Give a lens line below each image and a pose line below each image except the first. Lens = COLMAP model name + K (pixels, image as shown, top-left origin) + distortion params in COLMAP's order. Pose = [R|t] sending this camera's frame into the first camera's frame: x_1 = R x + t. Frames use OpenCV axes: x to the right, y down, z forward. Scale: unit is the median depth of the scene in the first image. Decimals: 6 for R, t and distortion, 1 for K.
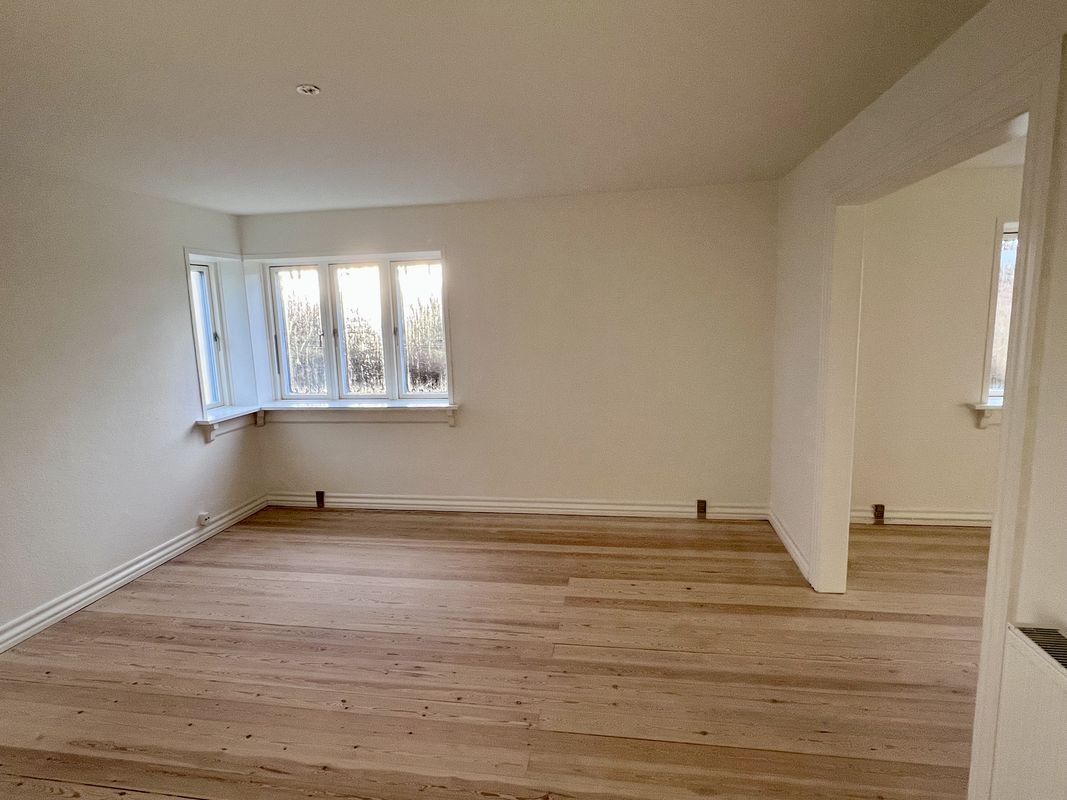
lens RADIAL K [[576.4, 0, 530.9], [0, 576.4, 399.4], [0, 0, 1]] dist [0.001033, -0.002242]
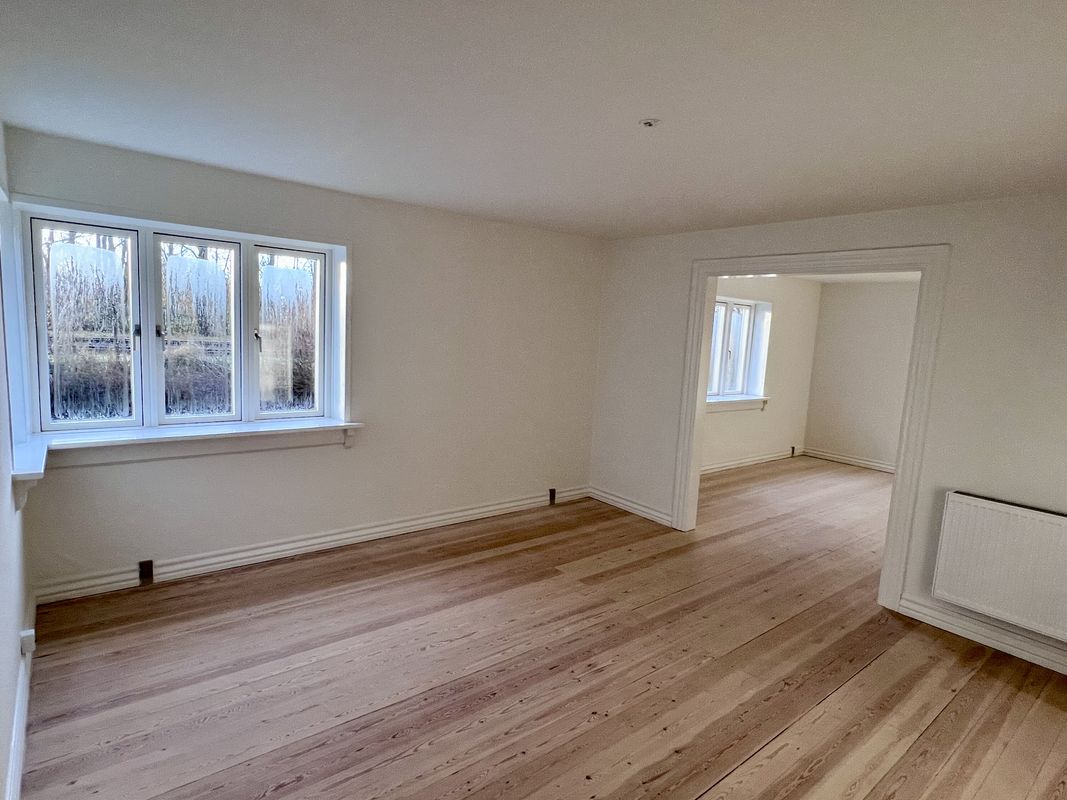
lens RADIAL K [[576.4, 0, 533.9], [0, 576.4, 396.3], [0, 0, 1]] dist [0.001033, -0.002242]
pose [[0.663944, -0.023947, 0.747398, -0.676408], [0.040097, 0.999189, -0.003605, -0.018205], [-0.746706, 0.032362, 0.664366, 0.233054]]
